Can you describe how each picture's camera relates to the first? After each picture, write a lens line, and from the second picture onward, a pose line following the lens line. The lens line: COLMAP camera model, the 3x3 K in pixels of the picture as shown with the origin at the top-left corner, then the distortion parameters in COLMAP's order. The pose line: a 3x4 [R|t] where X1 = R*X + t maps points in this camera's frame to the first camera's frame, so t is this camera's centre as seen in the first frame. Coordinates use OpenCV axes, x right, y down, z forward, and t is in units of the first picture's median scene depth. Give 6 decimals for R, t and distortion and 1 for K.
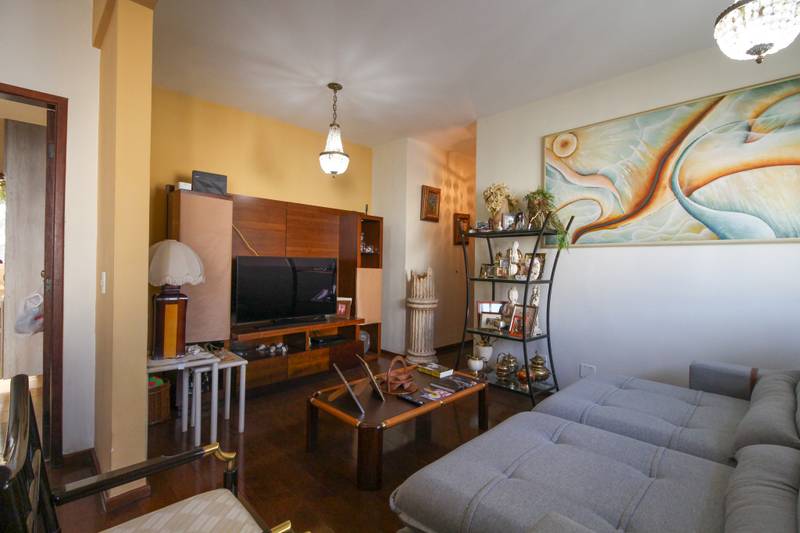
lens RADIAL K [[367.0, 0, 402.8], [0, 367.0, 261.7], [0, 0, 1]] dist [0.002802, -0.006881]
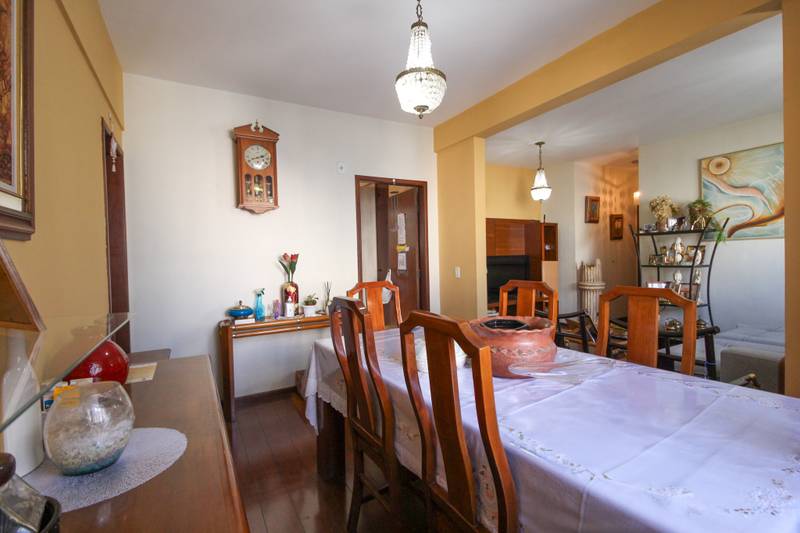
lens RADIAL K [[367.0, 0, 401.9], [0, 367.0, 264.6], [0, 0, 1]] dist [0.002802, -0.006881]
pose [[0.963632, -0.035892, -0.264811, -0.343222], [0.042254, 0.998938, 0.018363, -0.023763], [0.263871, -0.028884, 0.964126, -0.625004]]
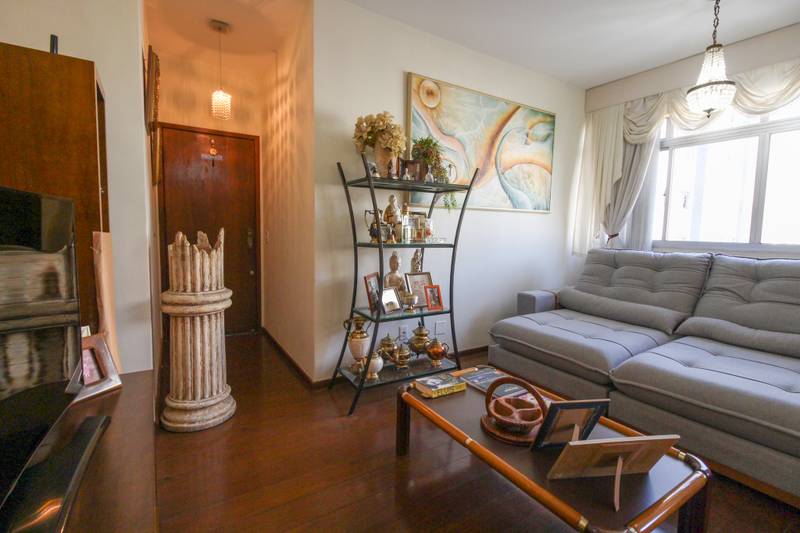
lens RADIAL K [[367.0, 0, 403.8], [0, 367.0, 258.3], [0, 0, 1]] dist [0.002802, -0.006881]
pose [[0.230424, -0.082431, 0.969593, -0.481092], [-0.019131, 0.995829, 0.089208, 0.007985], [-0.972902, -0.039105, 0.227886, 0.821469]]
